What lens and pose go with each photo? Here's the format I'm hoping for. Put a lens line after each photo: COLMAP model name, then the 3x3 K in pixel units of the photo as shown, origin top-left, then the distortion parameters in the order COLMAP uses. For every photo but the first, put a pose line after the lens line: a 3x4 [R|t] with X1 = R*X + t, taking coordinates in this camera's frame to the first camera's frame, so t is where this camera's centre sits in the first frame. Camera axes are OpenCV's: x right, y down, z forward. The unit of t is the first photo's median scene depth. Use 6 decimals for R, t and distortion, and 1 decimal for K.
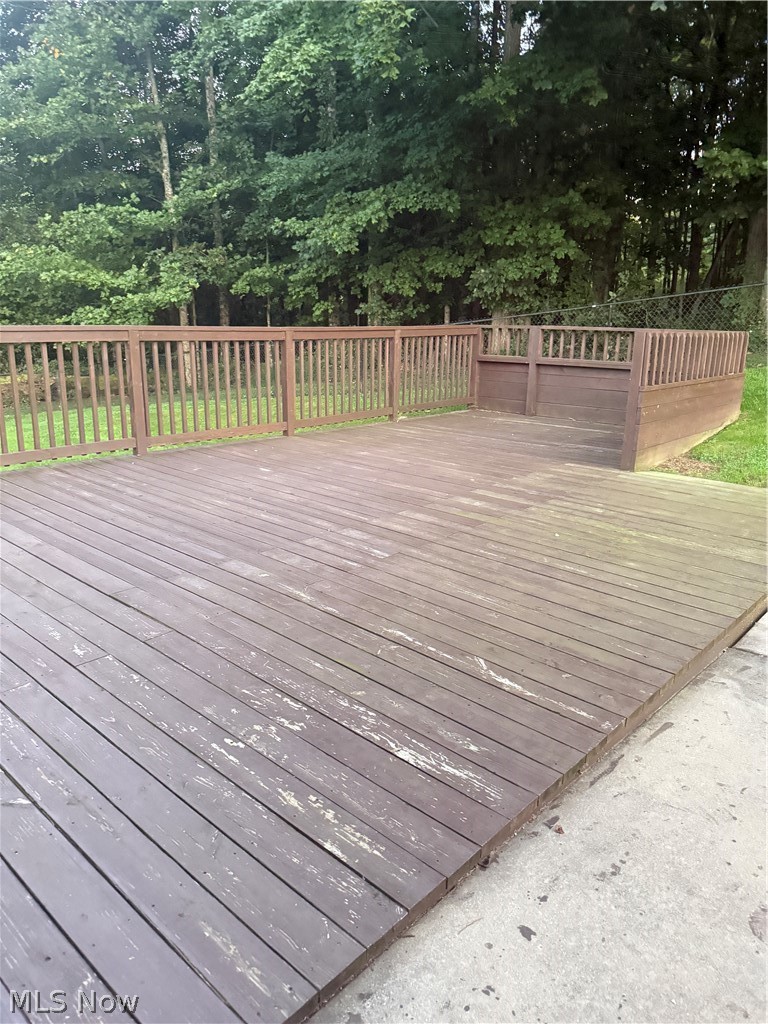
lens RADIAL K [[715.9, 0, 384.0], [0, 715.9, 512.0], [0, 0, 1]] dist [0.073273, -0.076221]
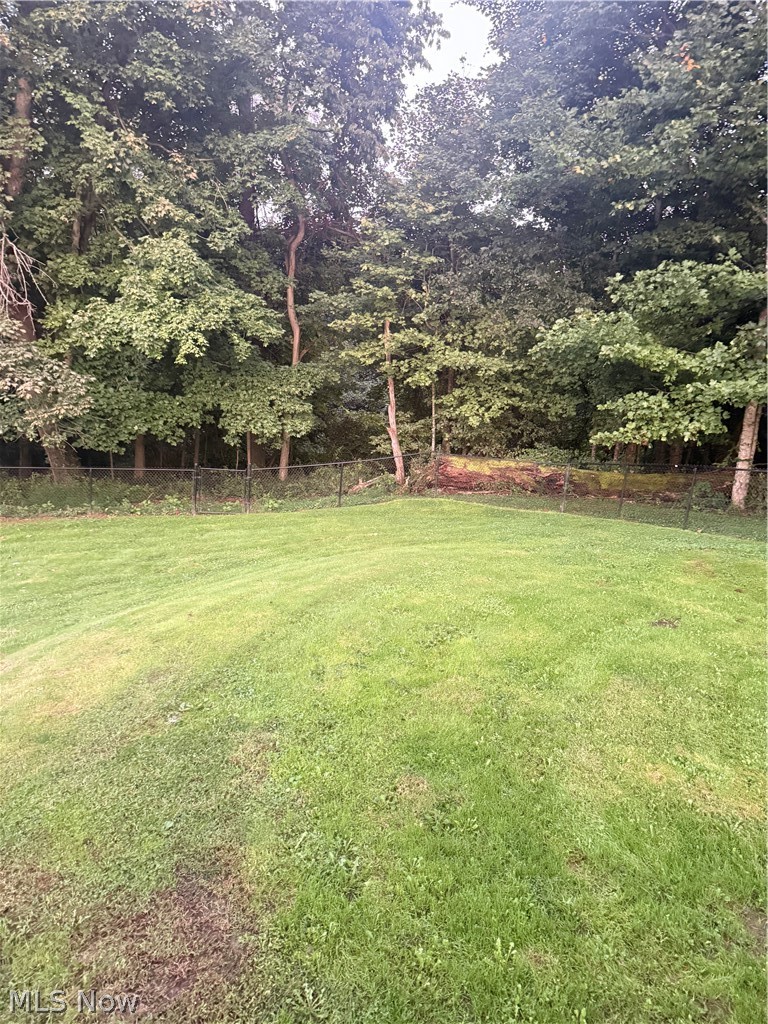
lens RADIAL K [[715.9, 0, 384.0], [0, 715.9, 512.0], [0, 0, 1]] dist [0.073273, -0.076221]
pose [[0.845044, 0.175975, -0.504909, -0.235714], [-0.227257, 0.972961, -0.041246, -0.071628], [0.483998, 0.149599, 0.862187, 0.246084]]
